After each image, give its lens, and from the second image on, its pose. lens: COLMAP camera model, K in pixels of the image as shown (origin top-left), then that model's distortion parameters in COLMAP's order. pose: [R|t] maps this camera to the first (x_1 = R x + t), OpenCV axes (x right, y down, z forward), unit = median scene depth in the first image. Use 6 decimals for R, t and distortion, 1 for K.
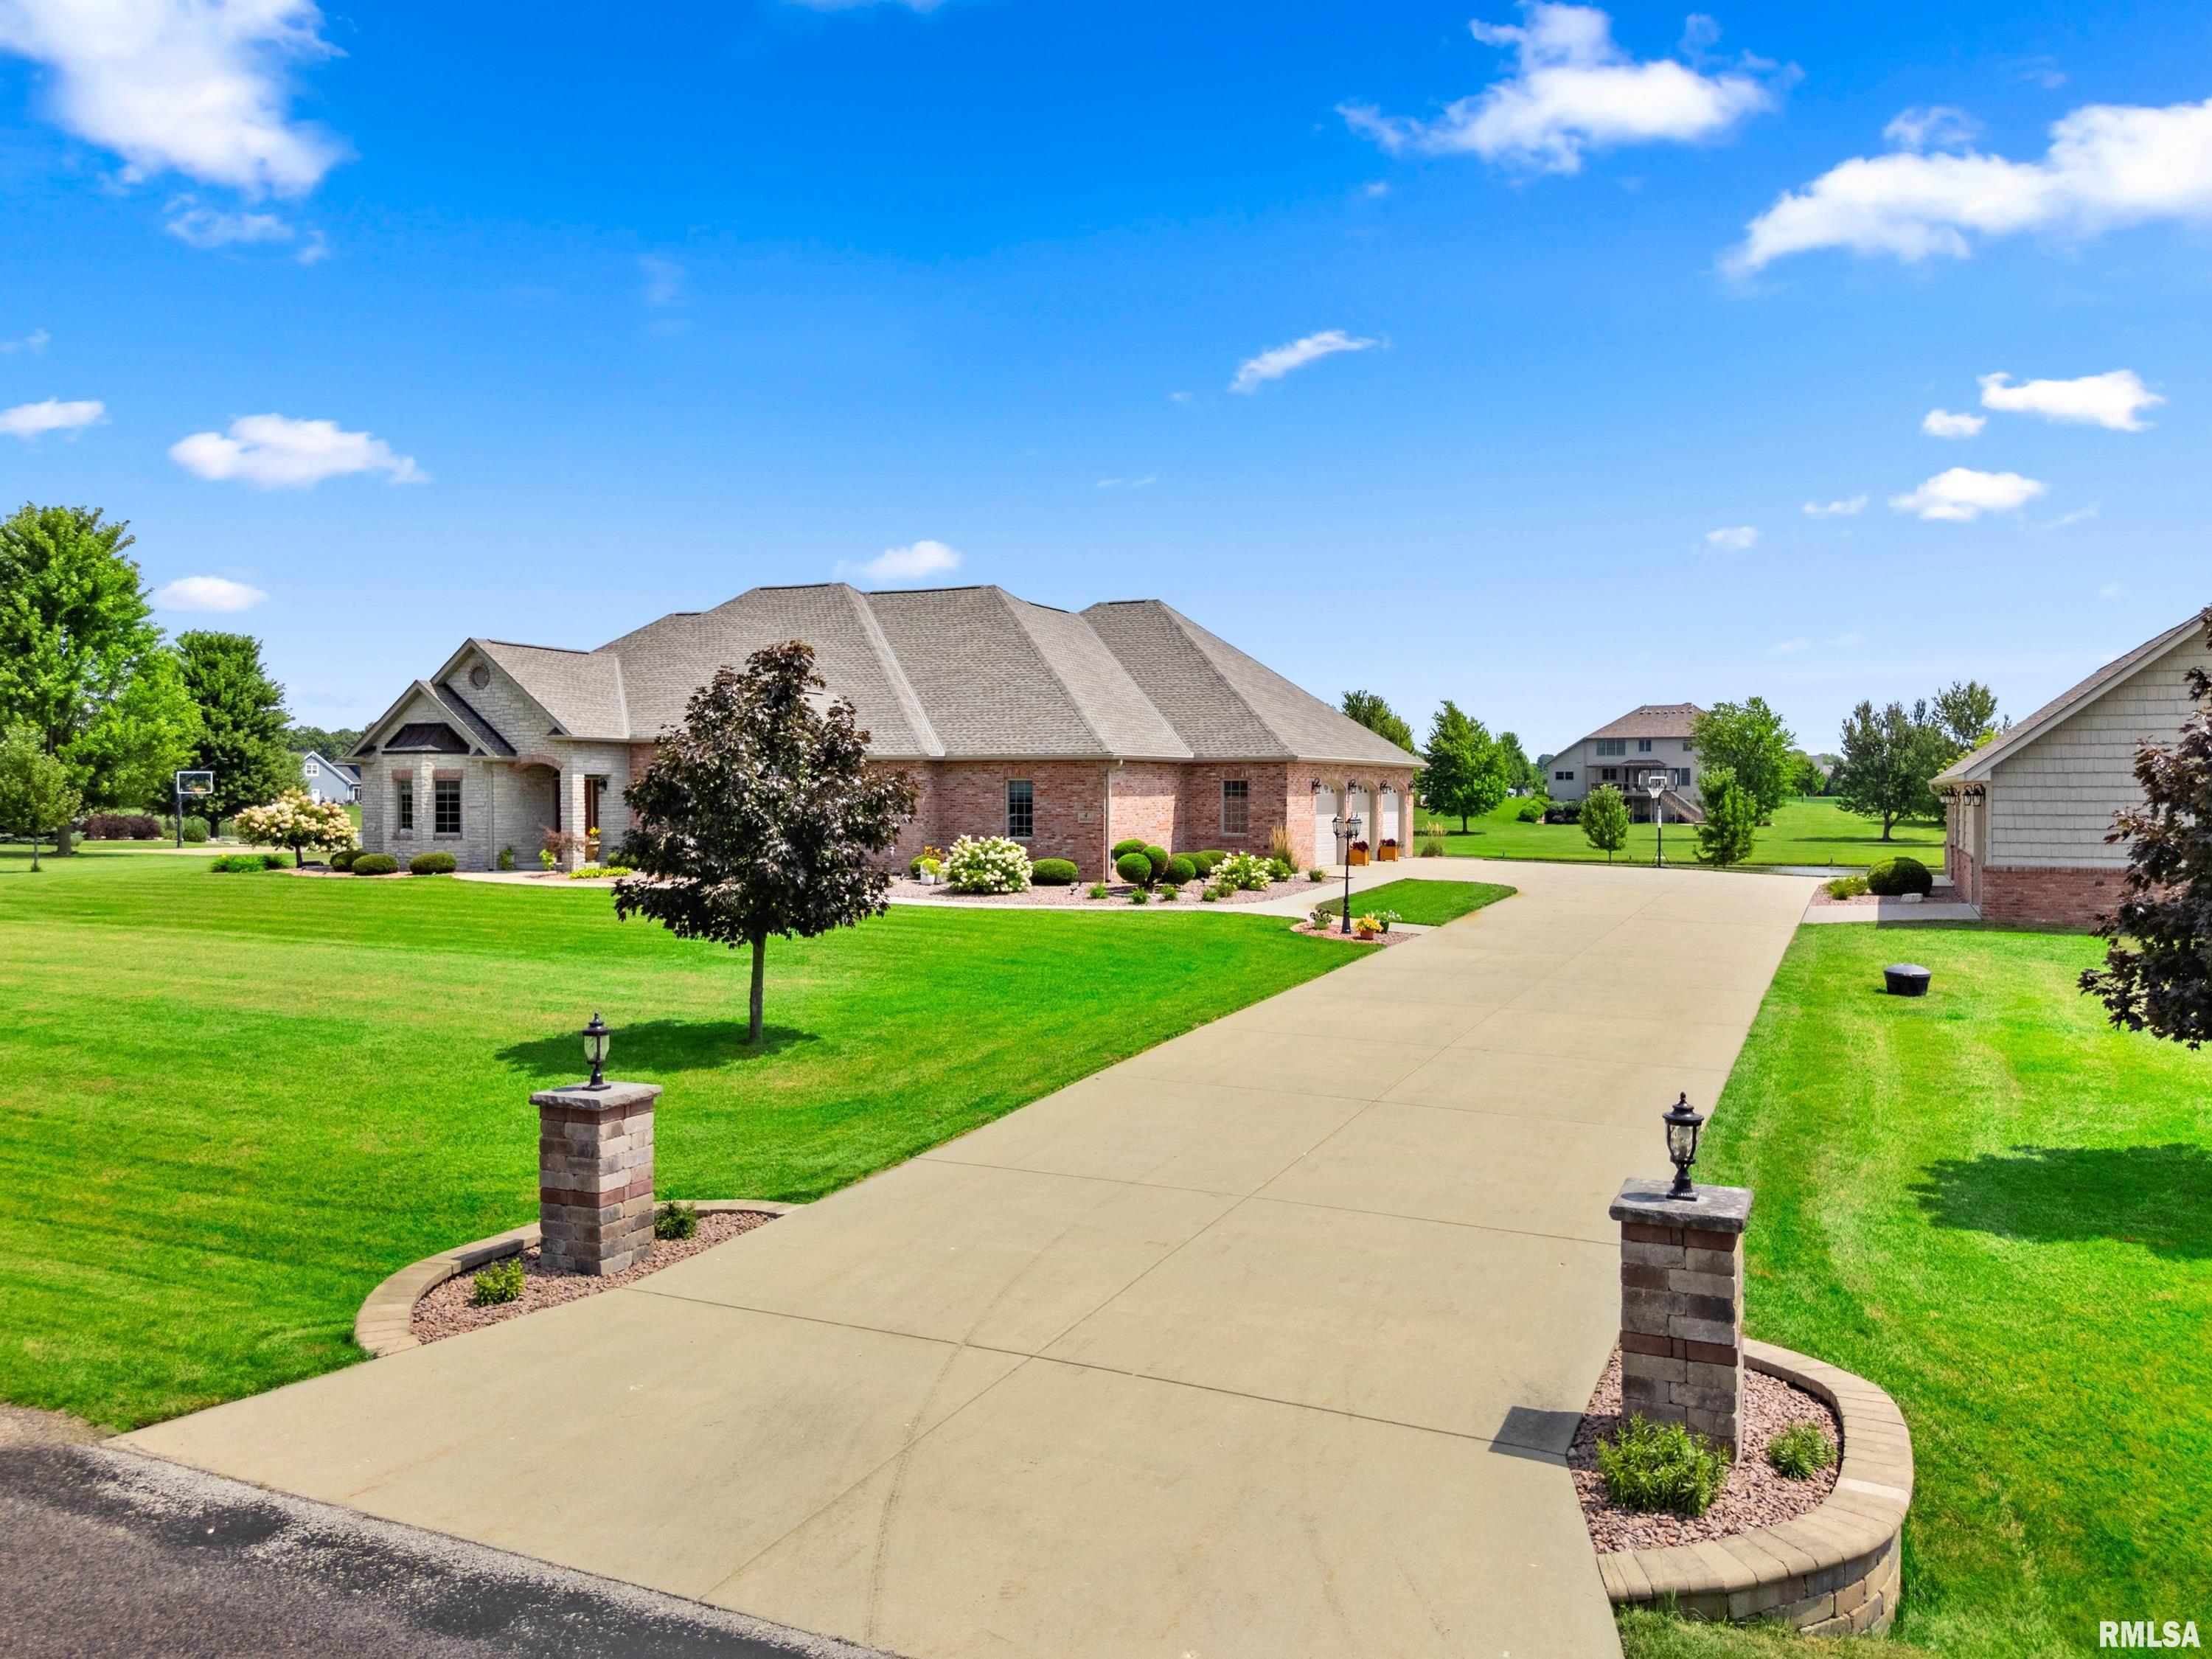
lens RADIAL K [[1647.7, 0, 1106.0], [0, 1647.7, 829.5], [0, 0, 1]] dist [0.120574, -0.184664]
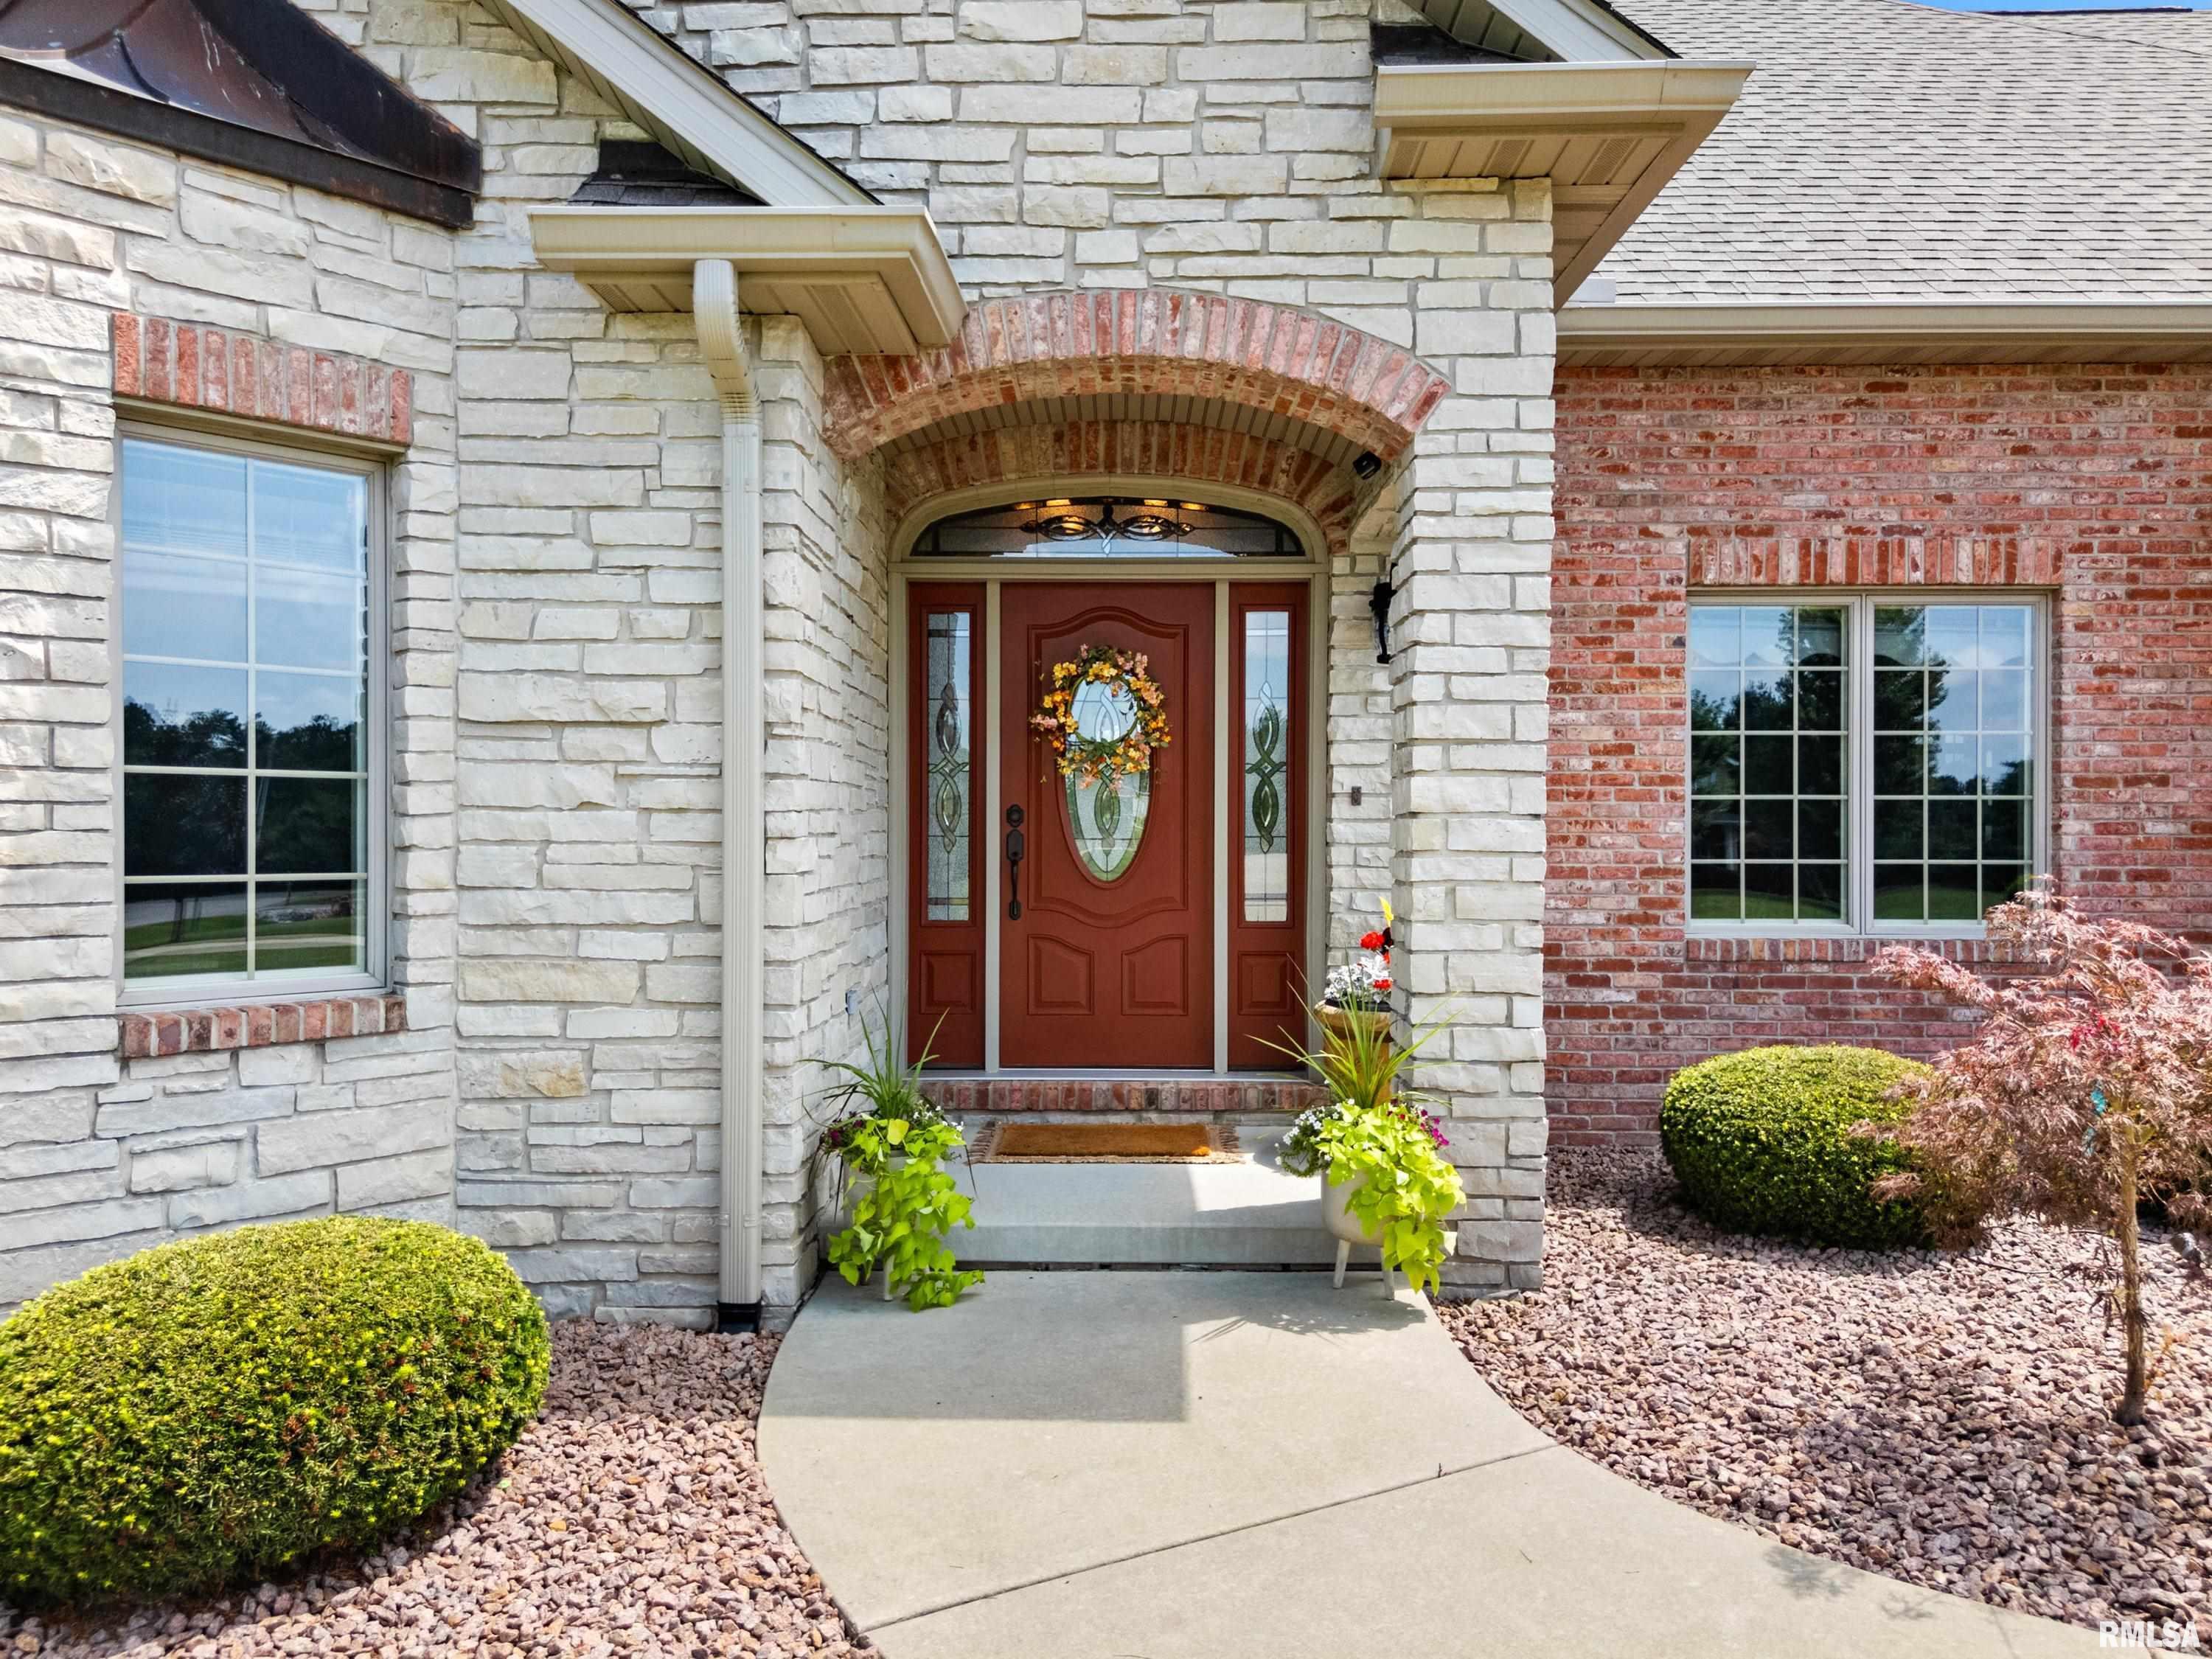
lens RADIAL K [[1647.7, 0, 1106.0], [0, 1647.7, 829.5], [0, 0, 1]] dist [0.120574, -0.184664]
pose [[0.909492, 0.002669, 0.415713, -0.388978], [0.008709, 0.999638, -0.025470, -0.003801], [-0.415630, 0.026785, 0.909139, 0.887037]]
